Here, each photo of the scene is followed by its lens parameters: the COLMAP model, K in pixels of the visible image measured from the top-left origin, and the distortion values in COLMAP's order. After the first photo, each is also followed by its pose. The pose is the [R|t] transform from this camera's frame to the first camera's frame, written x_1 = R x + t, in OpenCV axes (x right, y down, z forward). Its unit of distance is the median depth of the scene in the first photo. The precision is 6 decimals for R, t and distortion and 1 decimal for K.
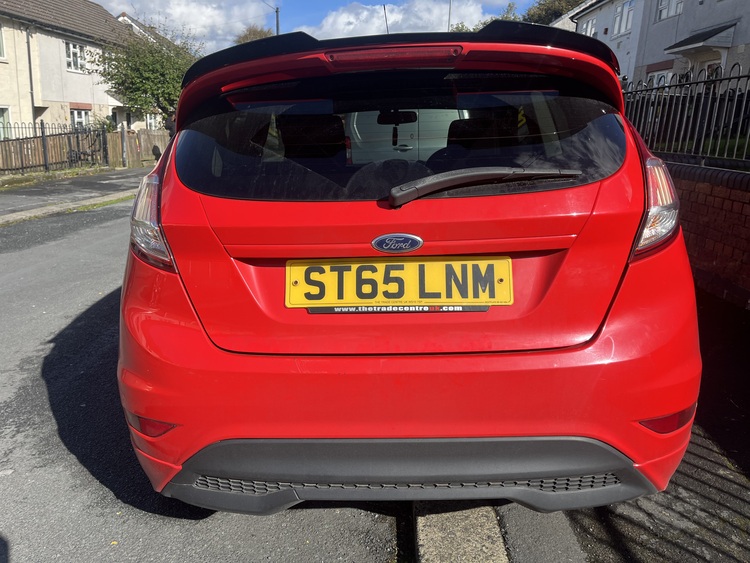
lens RADIAL K [[571.5, 0, 378.7], [0, 571.5, 281.5], [0, 0, 1]] dist [0.084276, -0.122989]
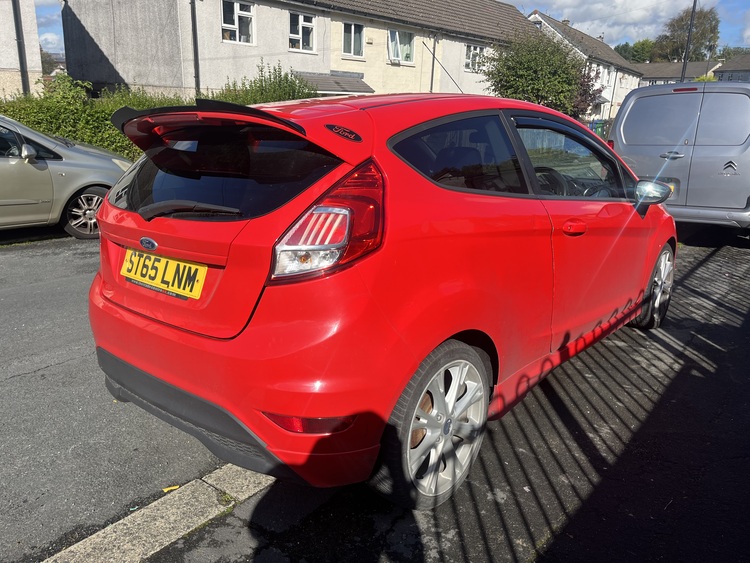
lens RADIAL K [[571.5, 0, 378.7], [0, 571.5, 281.5], [0, 0, 1]] dist [0.084276, -0.122989]
pose [[0.778072, 0.179118, -0.602097, 0.119367], [-0.168689, 0.982858, 0.074398, -0.015289], [0.605102, 0.043680, 0.794949, 0.013179]]
